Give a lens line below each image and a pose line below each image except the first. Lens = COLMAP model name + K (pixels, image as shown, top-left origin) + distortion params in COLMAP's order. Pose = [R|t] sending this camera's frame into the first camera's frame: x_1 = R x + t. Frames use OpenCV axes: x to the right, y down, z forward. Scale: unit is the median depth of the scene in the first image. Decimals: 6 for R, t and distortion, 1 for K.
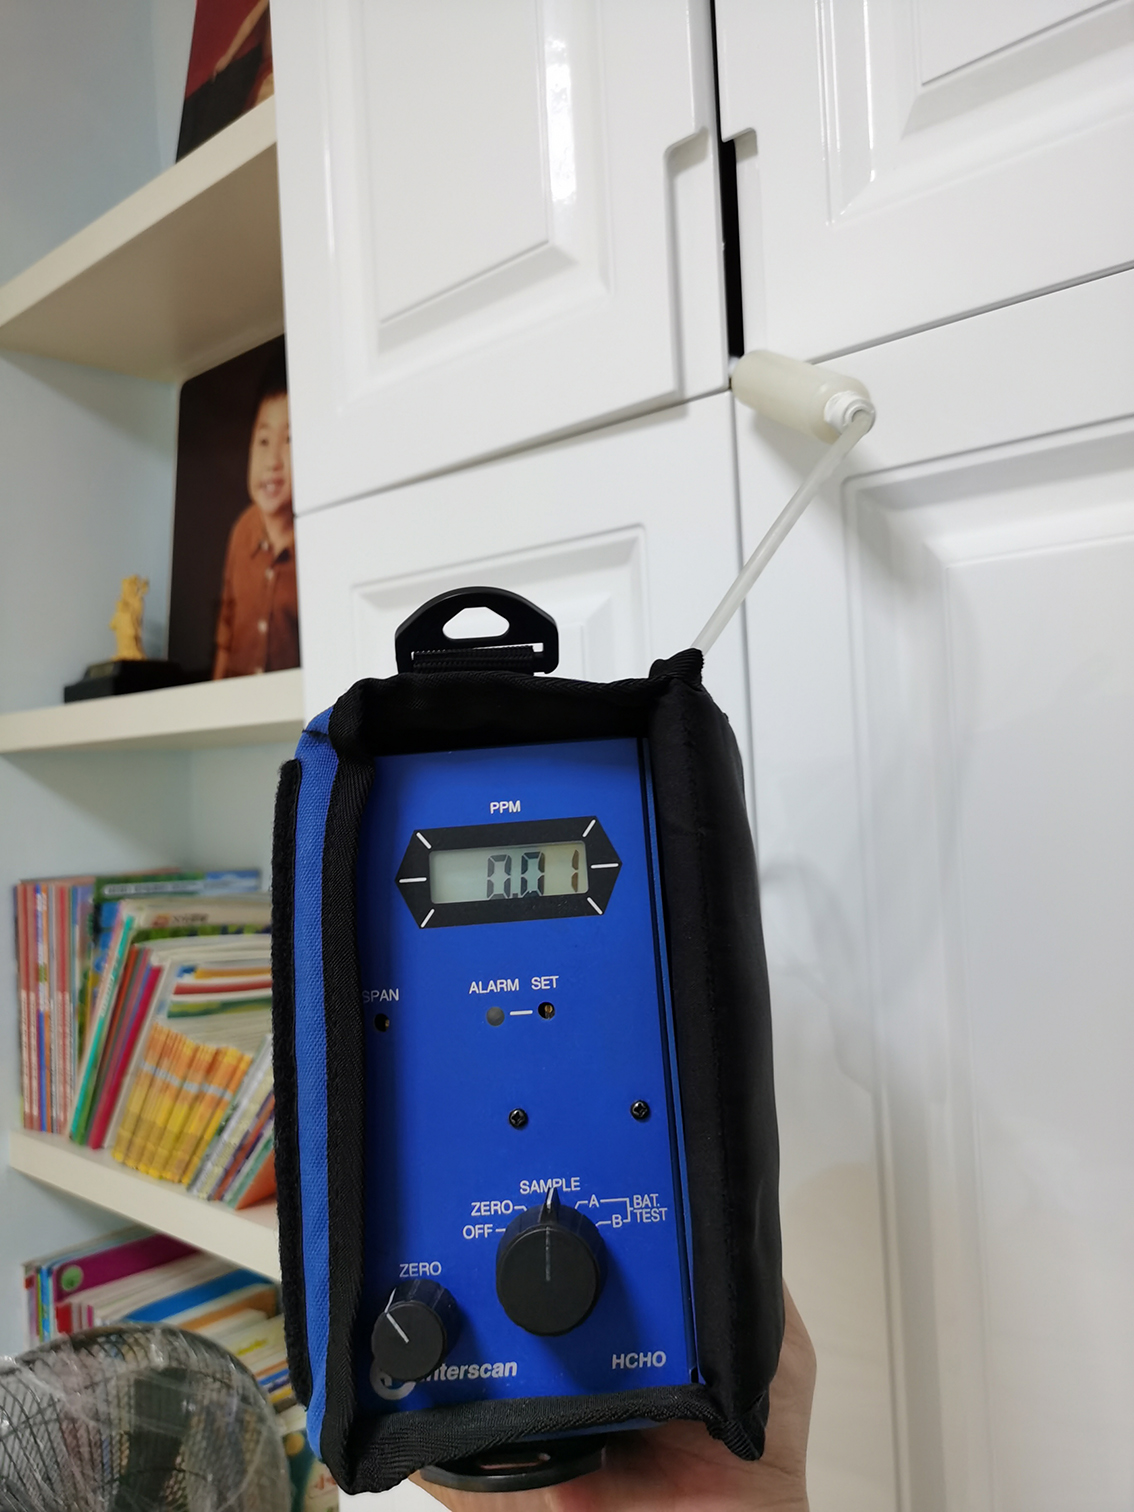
lens RADIAL K [[1167.3, 0, 568.5], [0, 1167.3, 748.1], [0, 0, 1]] dist [0.037625, -0.038942]
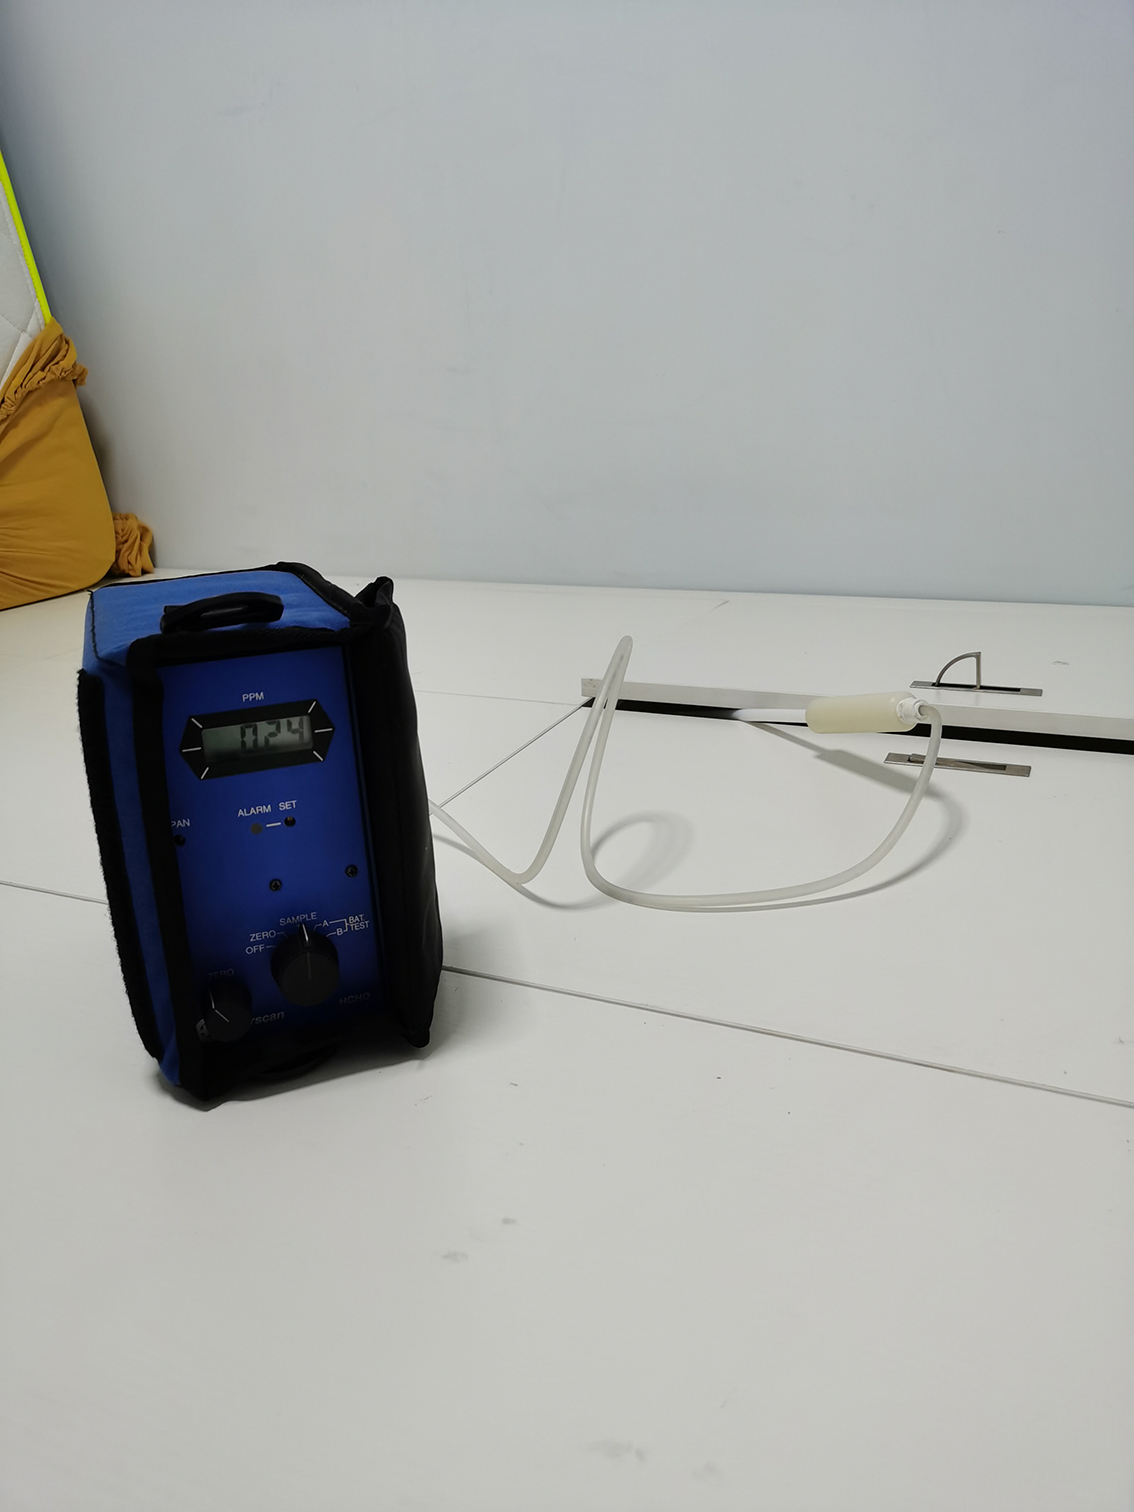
lens RADIAL K [[1167.3, 0, 568.5], [0, 1167.3, 748.1], [0, 0, 1]] dist [0.037625, -0.038942]
pose [[0.930824, -0.091493, 0.353829, -0.216700], [-0.069122, 0.906609, 0.416272, -0.543437], [-0.358871, -0.411933, 0.837570, -0.409200]]
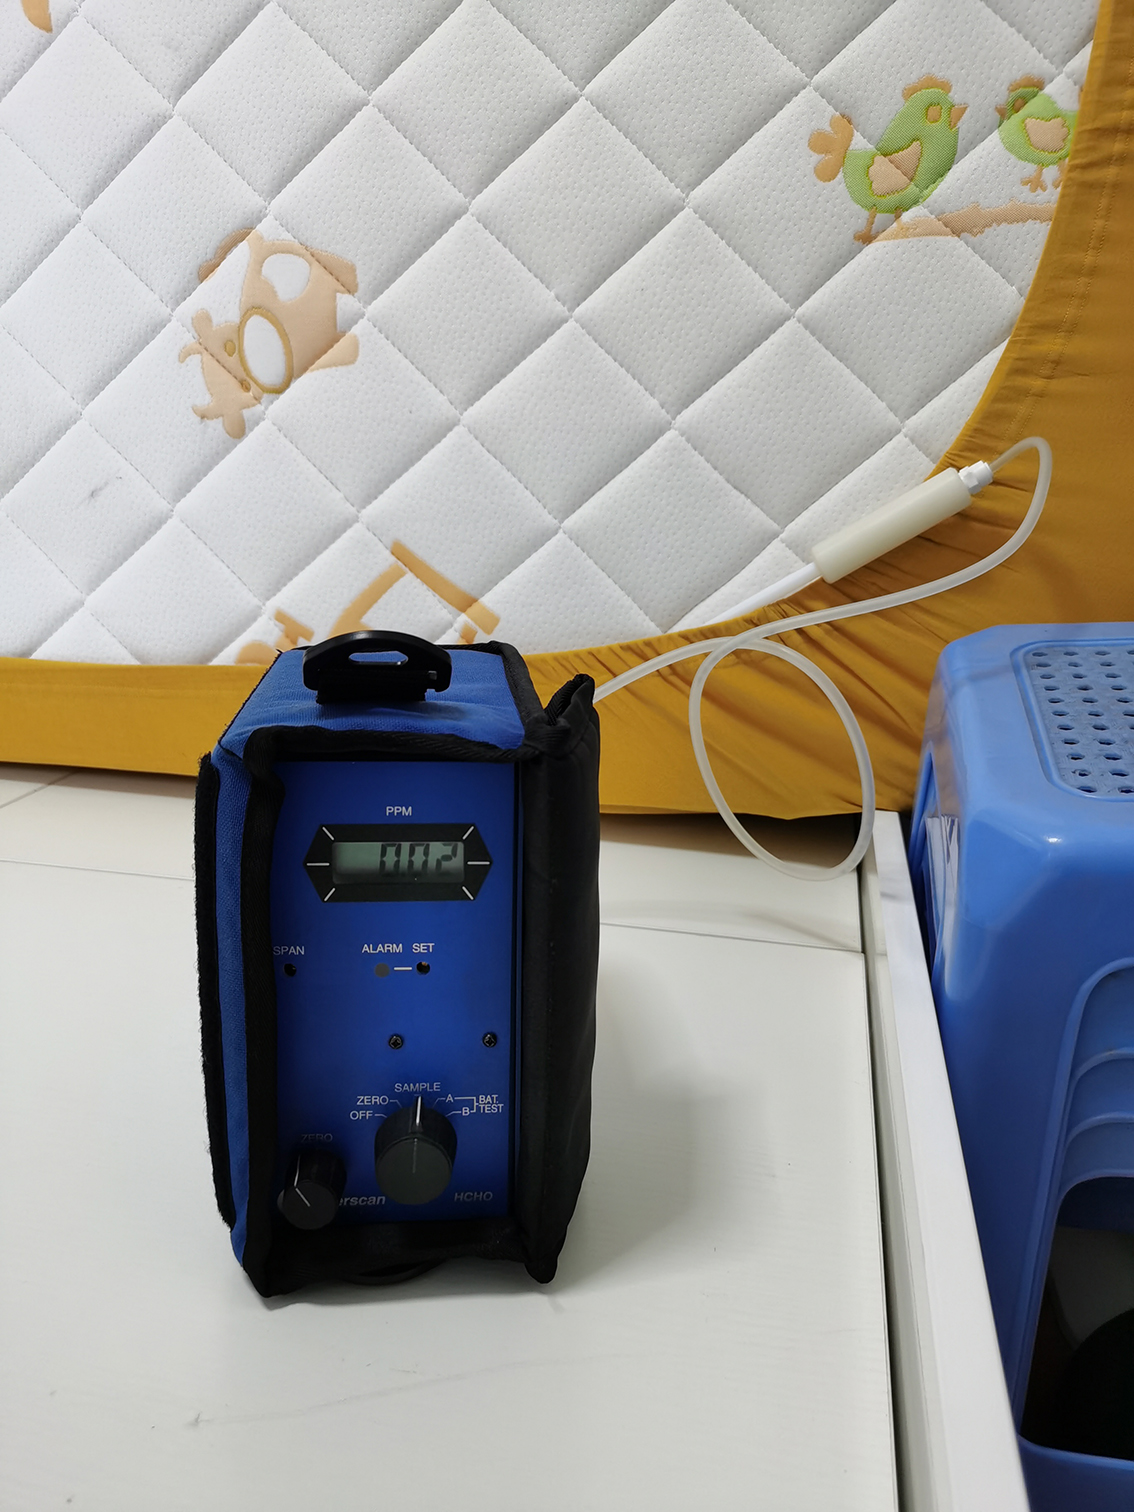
lens RADIAL K [[1167.3, 0, 568.5], [0, 1167.3, 748.1], [0, 0, 1]] dist [0.037625, -0.038942]
pose [[0.988297, 0.064223, 0.138364, -0.053588], [-0.112997, 0.917557, 0.381209, -0.492653], [-0.102475, -0.392382, 0.914076, -0.080325]]
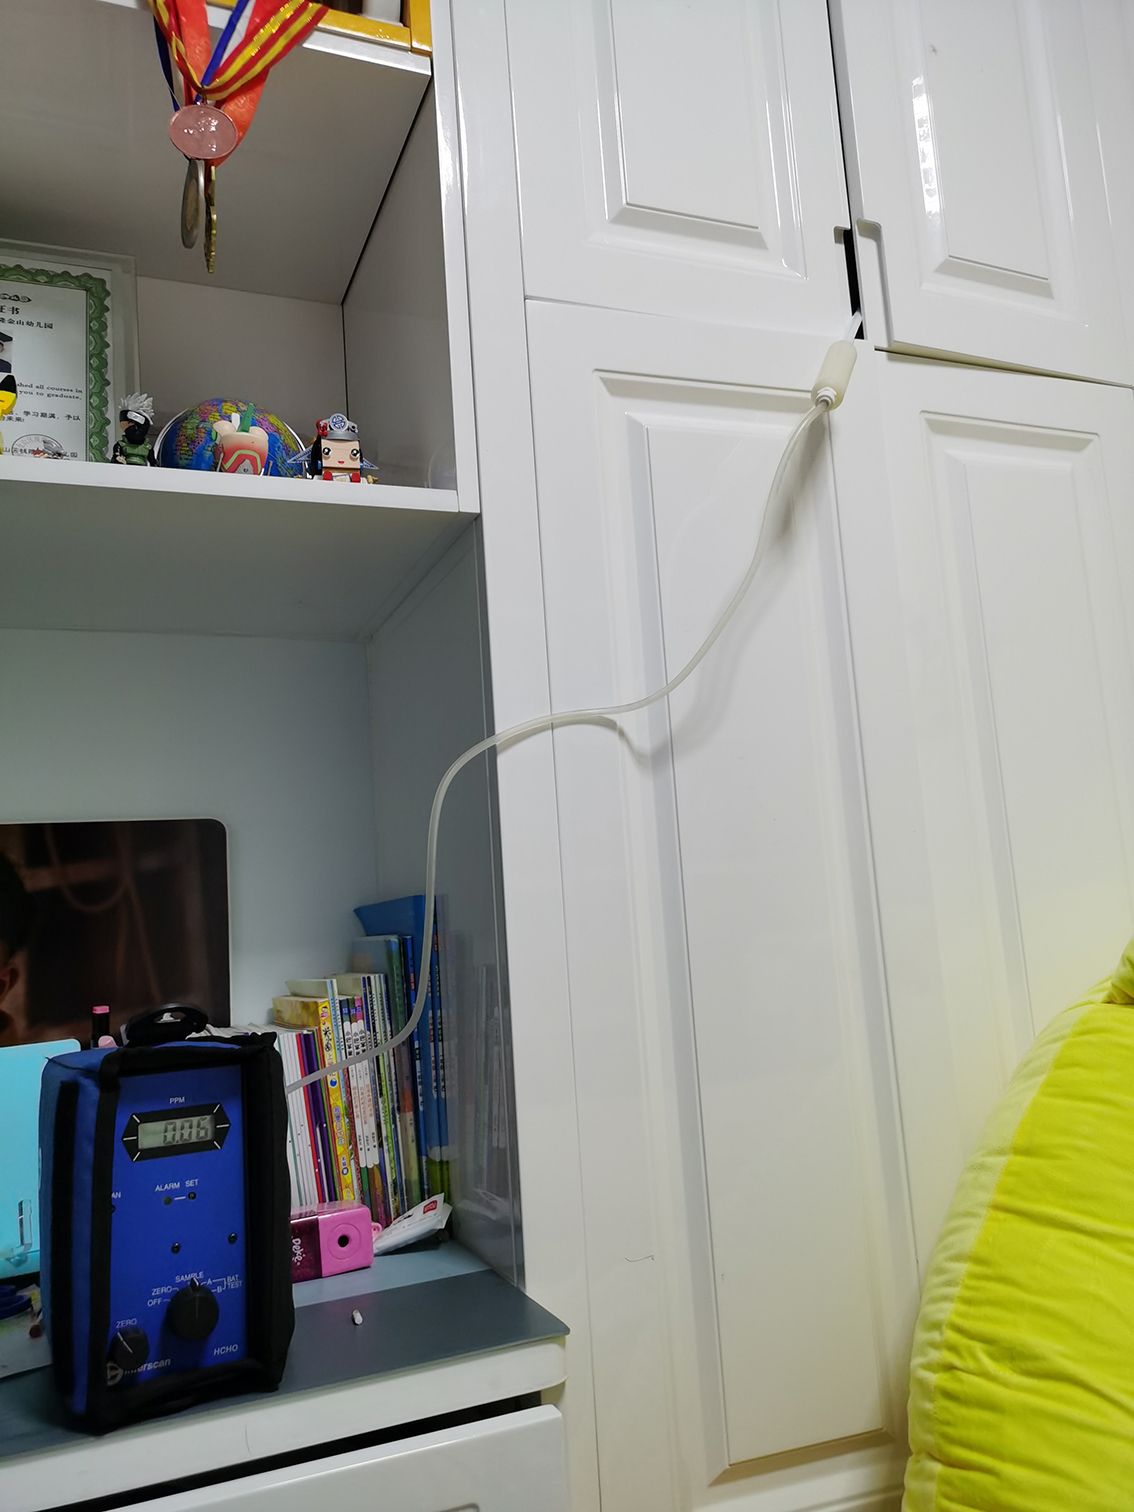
lens RADIAL K [[1167.3, 0, 568.5], [0, 1167.3, 748.1], [0, 0, 1]] dist [0.037625, -0.038942]
pose [[0.882044, 0.086890, 0.463085, -0.491647], [-0.059219, 0.995499, -0.073993, -0.494621], [-0.467430, 0.037841, 0.883220, -1.322384]]
